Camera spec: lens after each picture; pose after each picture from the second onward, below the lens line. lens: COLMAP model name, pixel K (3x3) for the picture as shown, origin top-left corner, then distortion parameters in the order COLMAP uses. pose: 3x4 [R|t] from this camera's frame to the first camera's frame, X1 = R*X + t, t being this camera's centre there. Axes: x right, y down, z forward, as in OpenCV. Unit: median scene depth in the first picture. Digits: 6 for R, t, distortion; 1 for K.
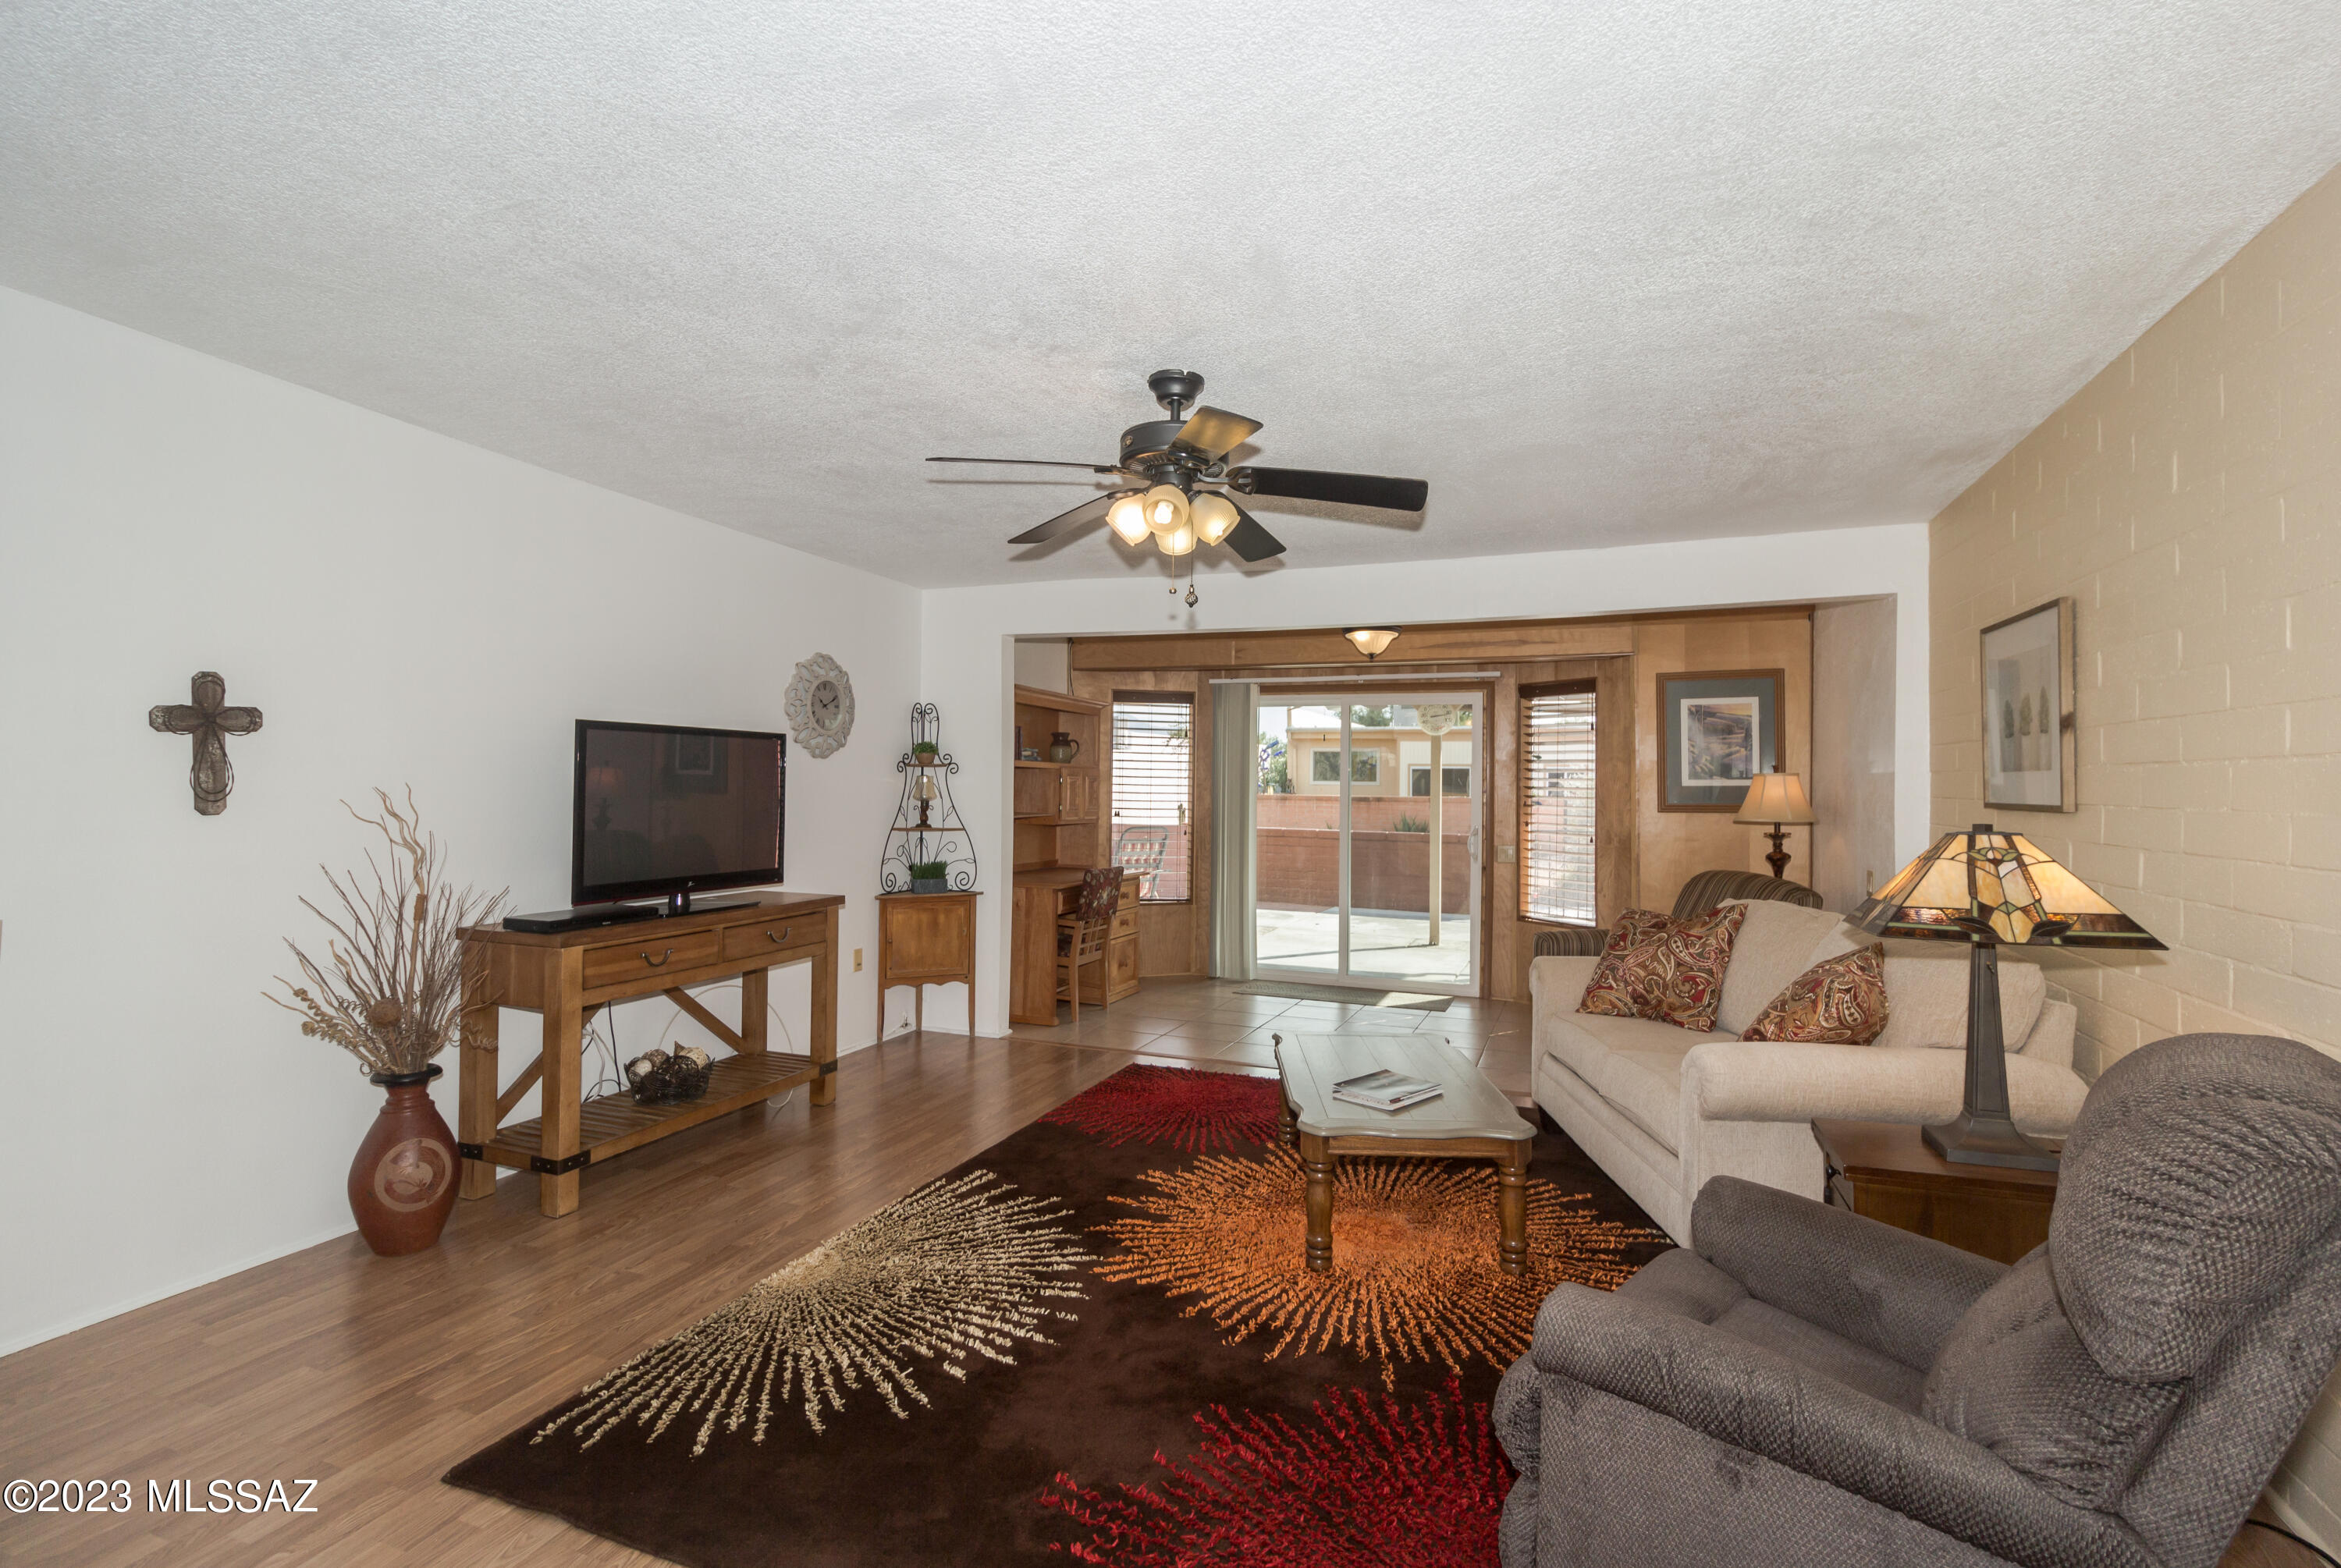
lens RADIAL K [[1200.7, 0, 1183.5], [0, 1200.7, 772.0], [0, 0, 1]] dist [0.024834, -0.016805]
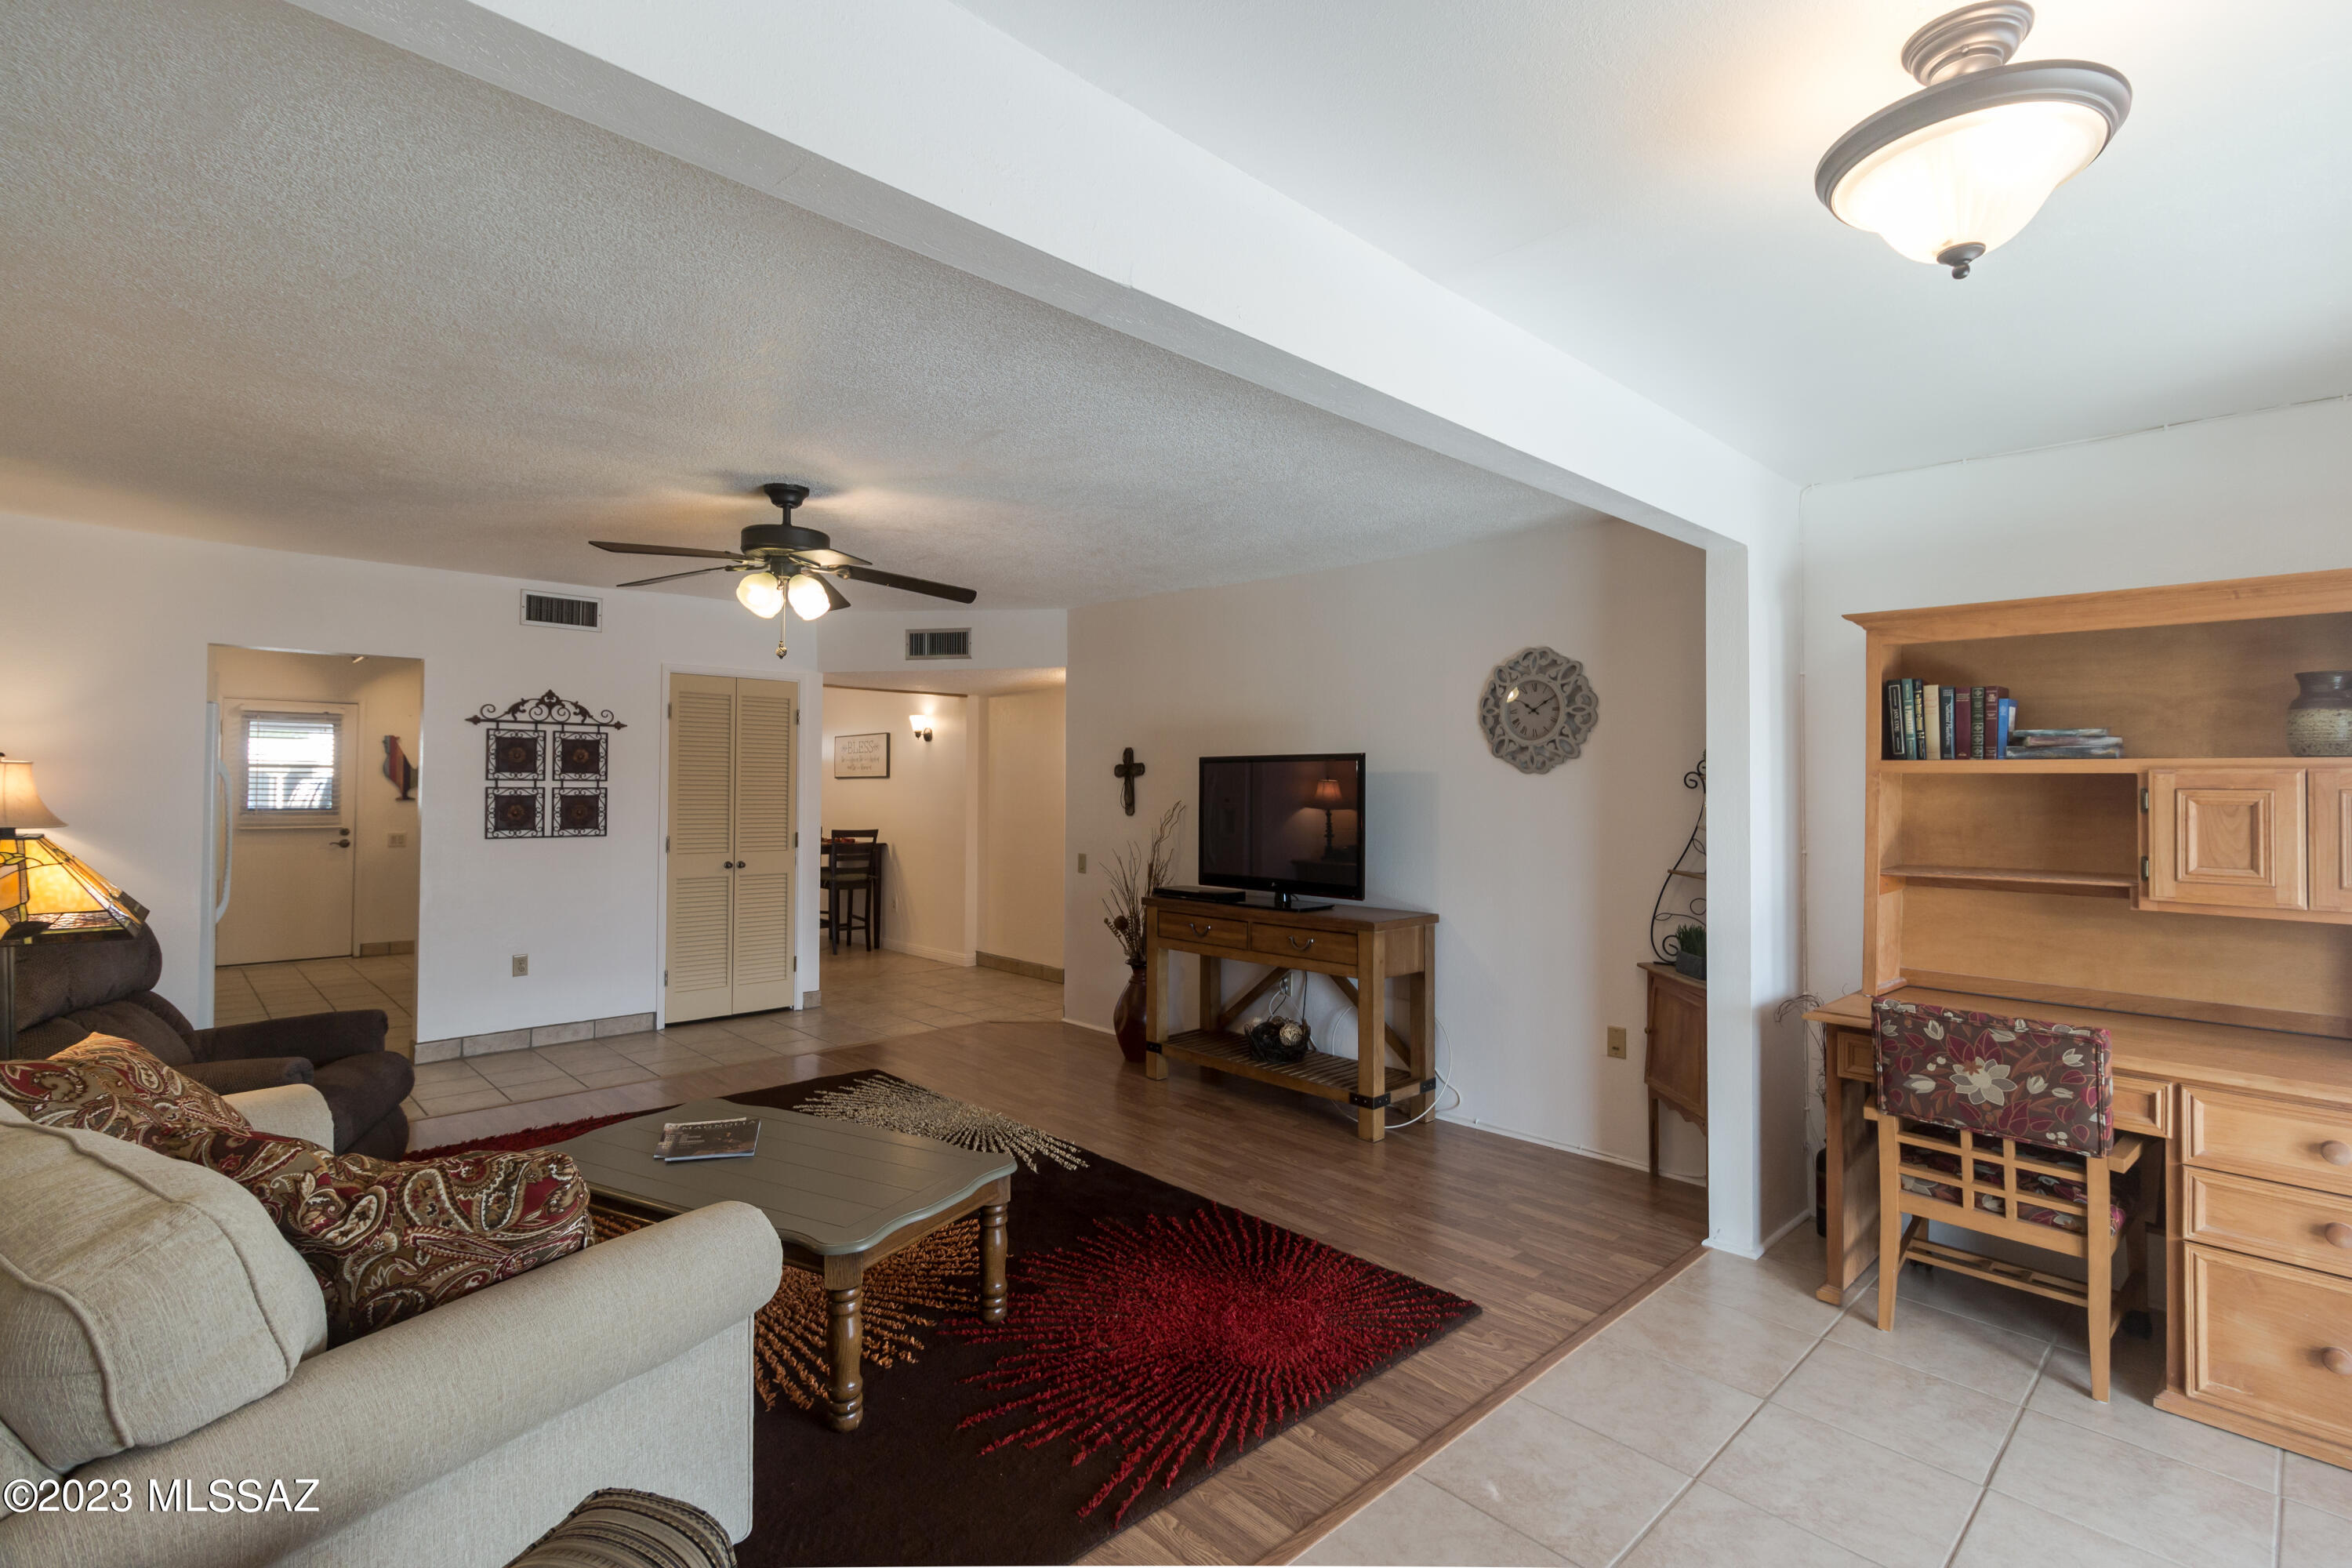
lens RADIAL K [[1206.5, 0, 1189.1], [0, 1206.5, 771.9], [0, 0, 1]] dist [0.024834, -0.016805]
pose [[-0.514845, -0.023630, -0.856957, 0.747578], [0.004758, 0.999526, -0.030419, 0.019103], [0.857270, -0.019739, -0.514489, 1.725428]]
